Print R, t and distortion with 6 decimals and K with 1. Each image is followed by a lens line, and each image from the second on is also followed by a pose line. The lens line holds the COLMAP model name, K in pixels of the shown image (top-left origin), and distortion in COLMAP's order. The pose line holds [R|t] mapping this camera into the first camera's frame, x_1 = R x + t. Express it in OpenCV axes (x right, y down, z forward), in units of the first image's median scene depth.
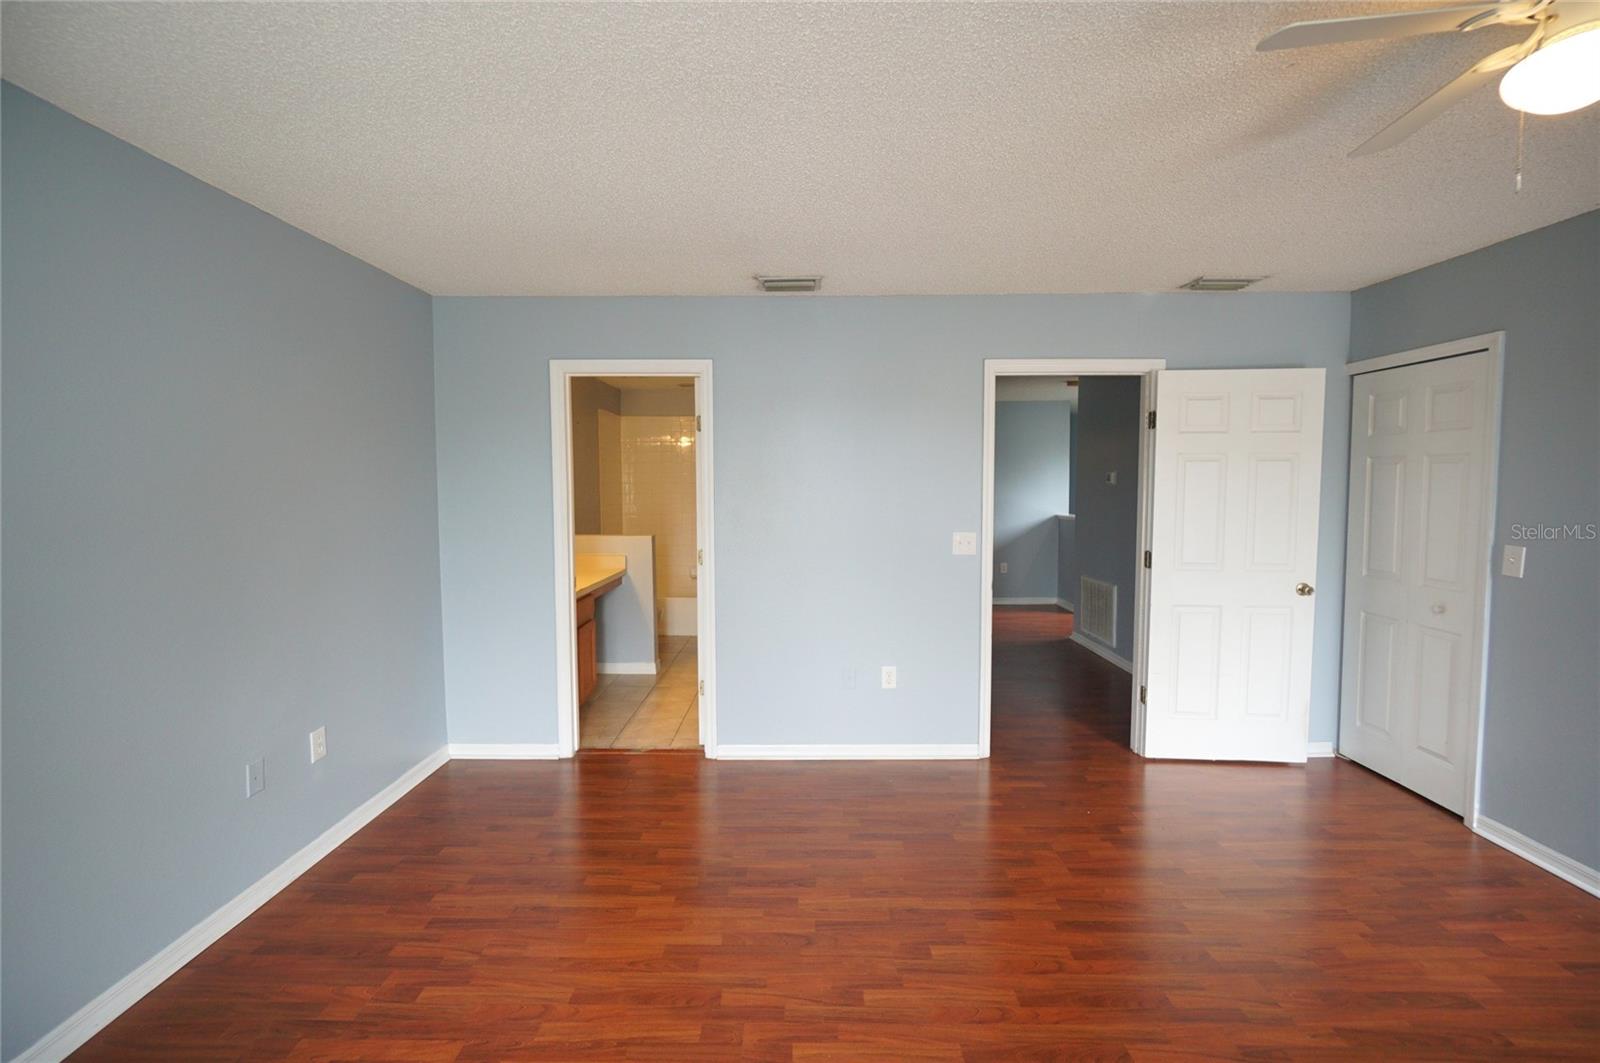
lens RADIAL K [[688.7, 0, 794.5], [0, 688.7, 526.7], [0, 0, 1]] dist [-0.004060, -0.000447]
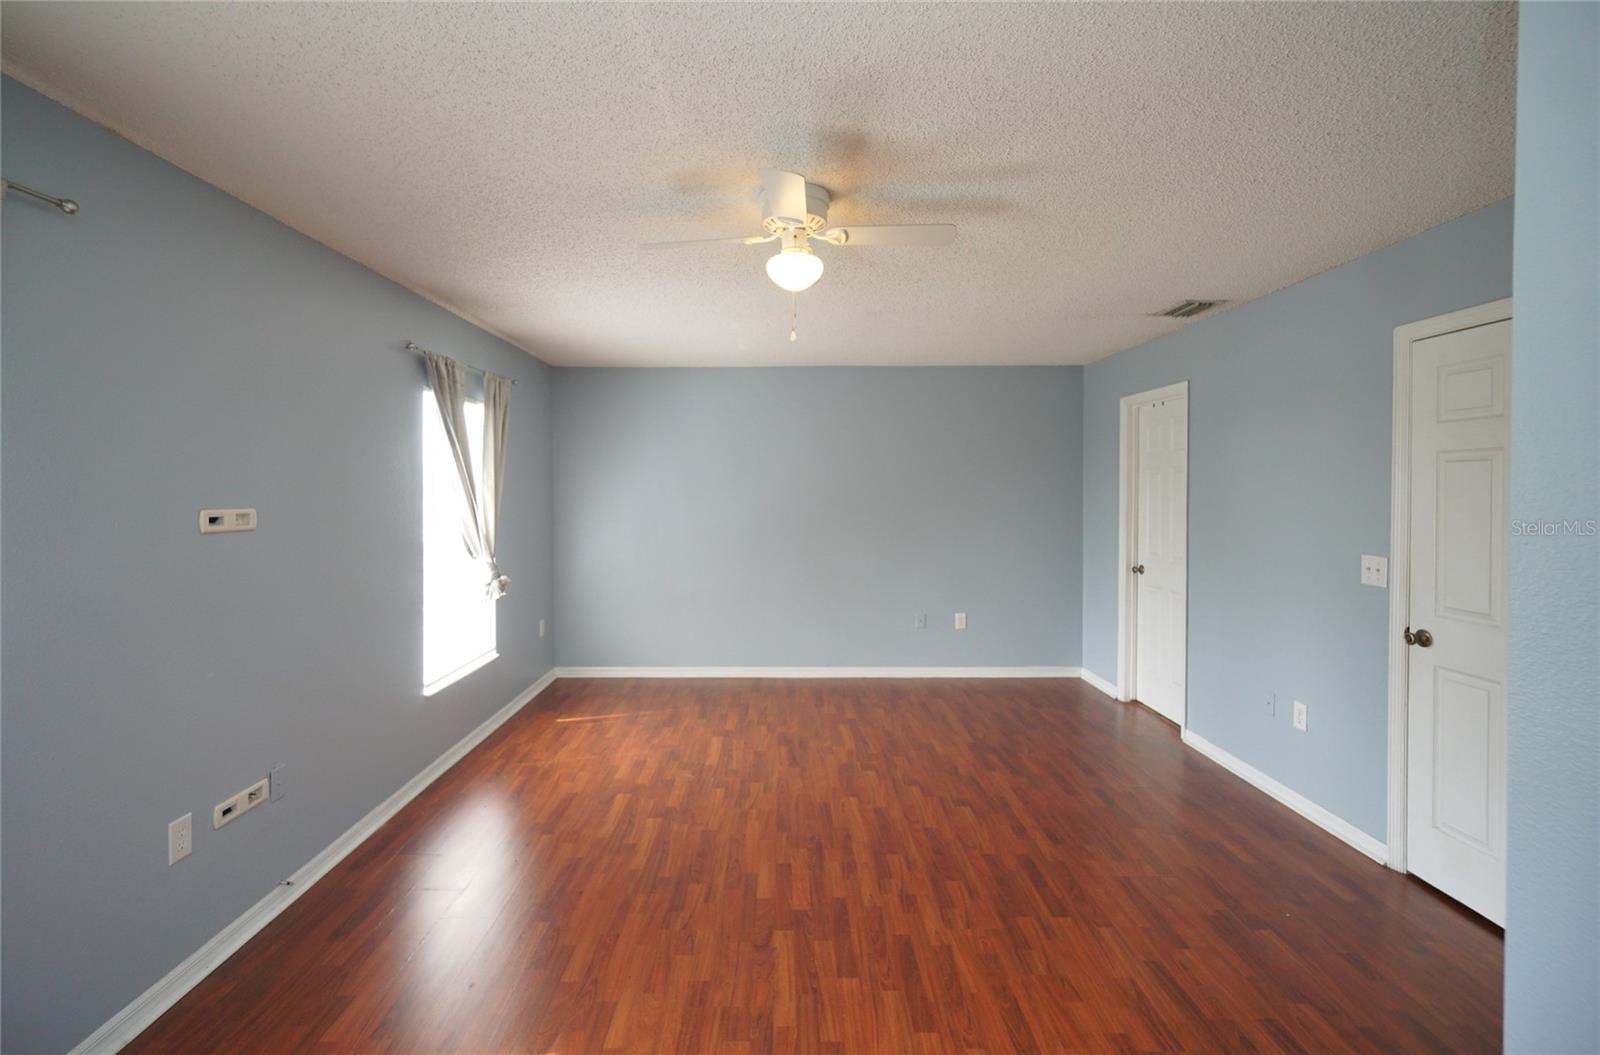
lens RADIAL K [[688.7, 0, 773.0], [0, 688.7, 494.0], [0, 0, 1]] dist [-0.004060, -0.000447]
pose [[0.019307, 0.013725, -0.999719, 1.302430], [-0.061931, 0.998002, 0.012505, -0.037801], [0.997894, 0.061672, 0.020119, 0.406150]]
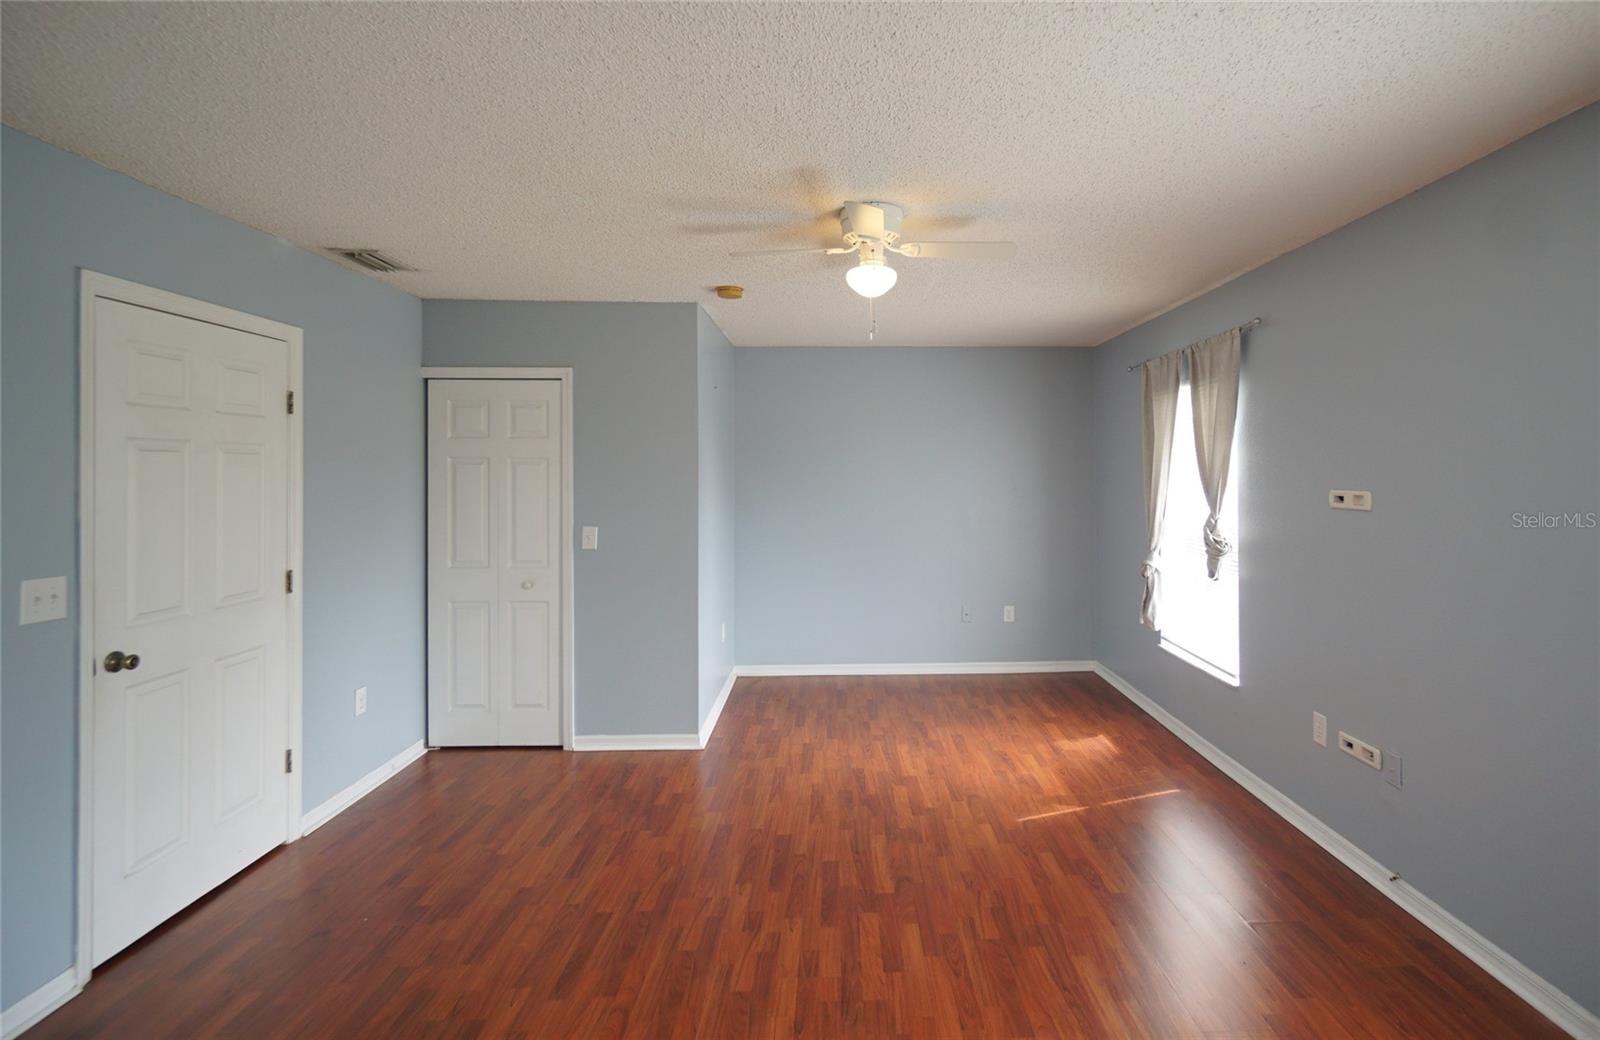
lens RADIAL K [[783.0, 0, 850.1], [0, 783.0, 473.2], [0, 0, 1]] dist [0.000643, 0.000744]
pose [[-0.053013, 0.003962, 0.998586, -0.509930], [0.066828, 0.997764, -0.000411, -0.040512], [-0.996355, 0.066711, -0.053159, 0.529387]]
